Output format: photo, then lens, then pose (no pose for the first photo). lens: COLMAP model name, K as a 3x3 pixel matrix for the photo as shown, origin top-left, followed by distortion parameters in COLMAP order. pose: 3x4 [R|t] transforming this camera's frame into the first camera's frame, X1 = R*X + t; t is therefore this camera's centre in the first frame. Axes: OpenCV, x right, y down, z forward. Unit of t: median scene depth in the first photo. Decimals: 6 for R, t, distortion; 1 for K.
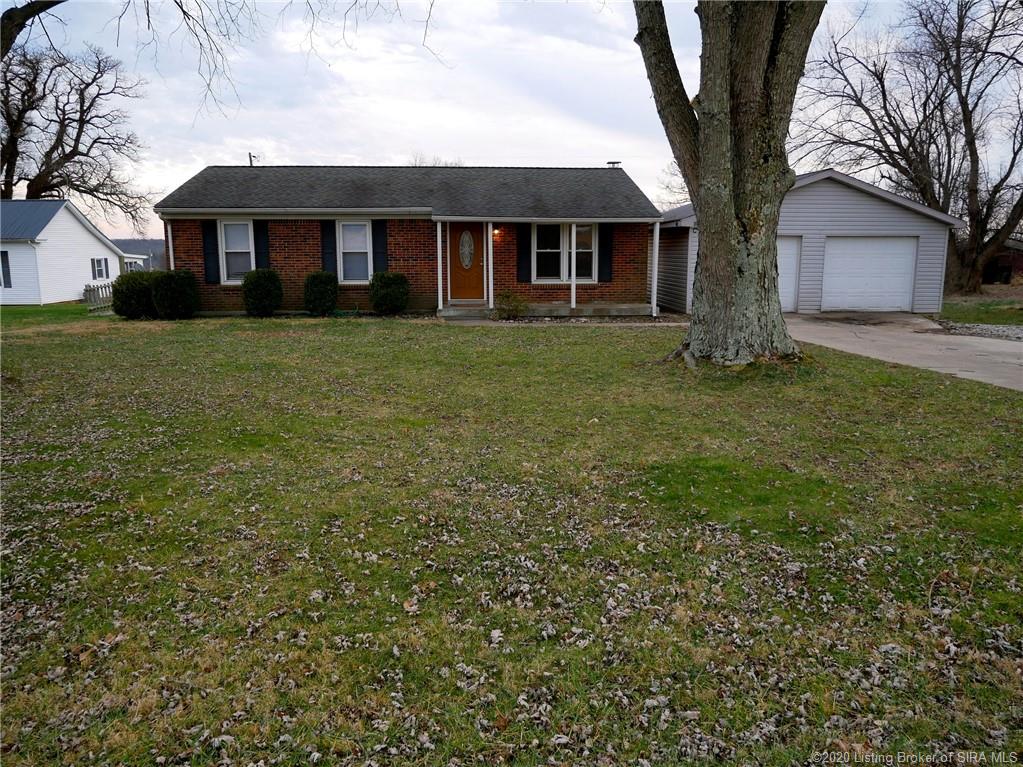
lens RADIAL K [[737.7, 0, 511.5], [0, 737.7, 383.5], [0, 0, 1]] dist [-0.052463, 0.028040]
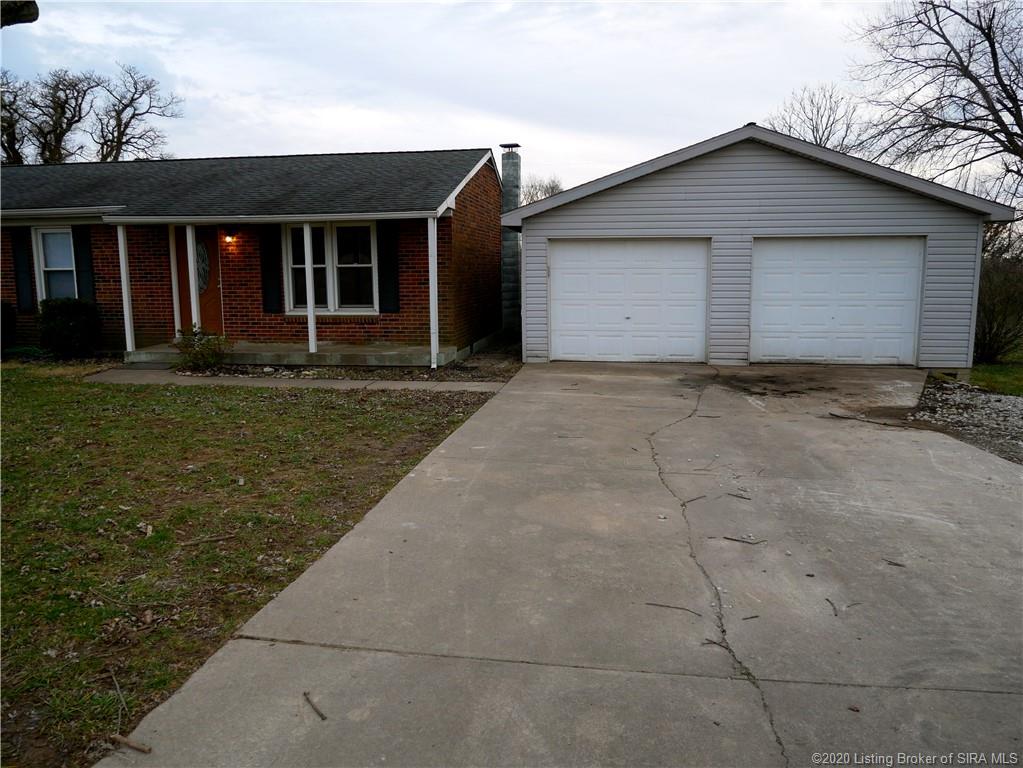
lens RADIAL K [[737.7, 0, 511.5], [0, 737.7, 384.0], [0, 0, 1]] dist [-0.052463, 0.028040]
pose [[0.978936, 0.026362, -0.202459, 0.362200], [-0.032431, 0.999117, -0.026718, -0.059413], [0.201576, 0.032721, 0.978926, 0.375443]]
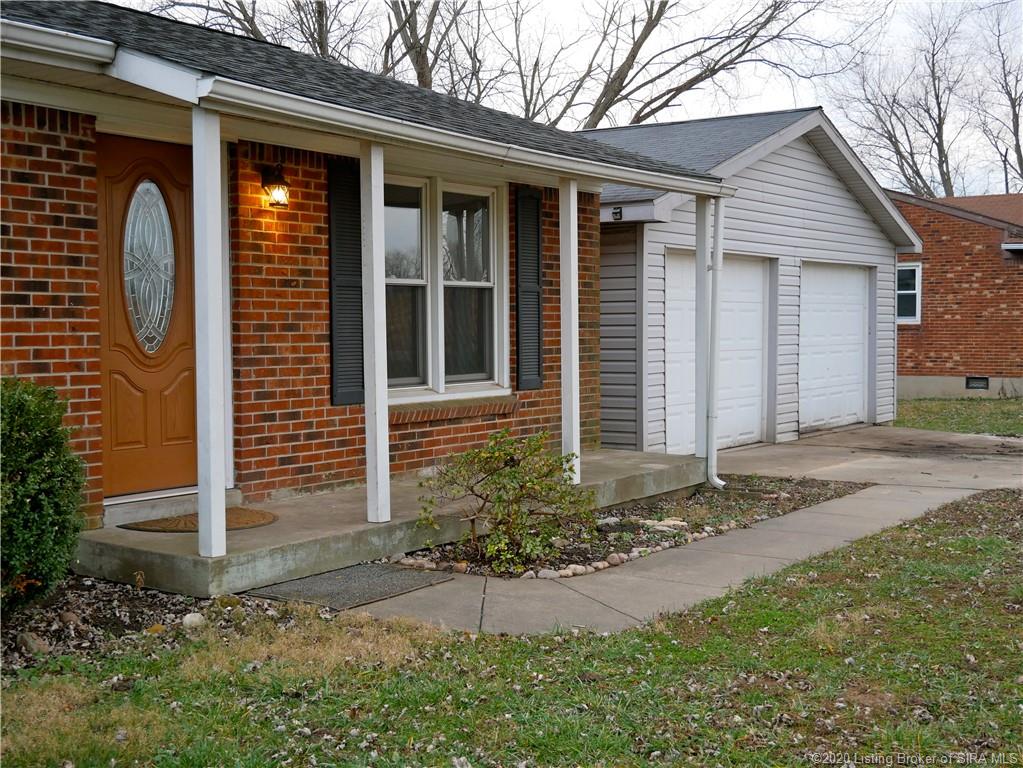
lens RADIAL K [[1327.7, 0, 511.5], [0, 1327.7, 384.0], [0, 0, 1]] dist [0.000431, 0.001324]
pose [[0.612010, -0.038728, 0.789901, -0.298313], [0.149978, 0.986359, -0.067842, -0.102487], [-0.776499, 0.159988, 0.609470, 0.665442]]
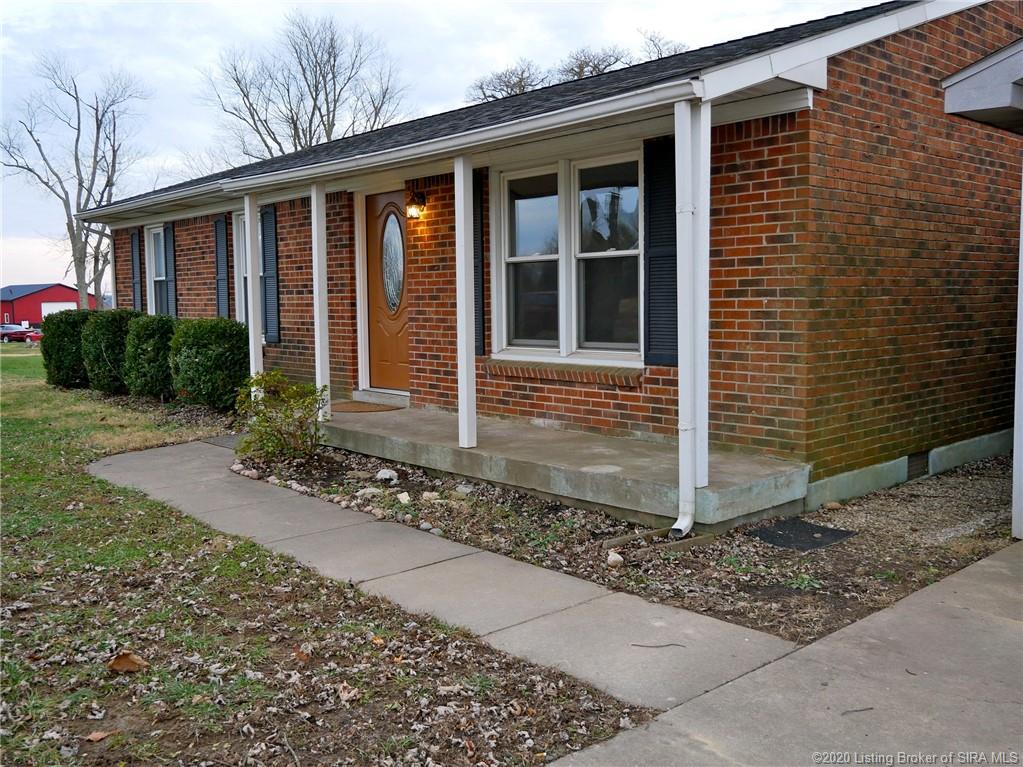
lens RADIAL K [[929.9, 0, 511.5], [0, 929.9, 383.5], [0, 0, 1]] dist [-0.011868, -0.003714]
pose [[0.618349, 0.065358, -0.783181, 0.355097], [-0.132076, 0.991005, -0.021578, -0.114302], [0.774726, 0.116783, 0.621419, 0.732829]]
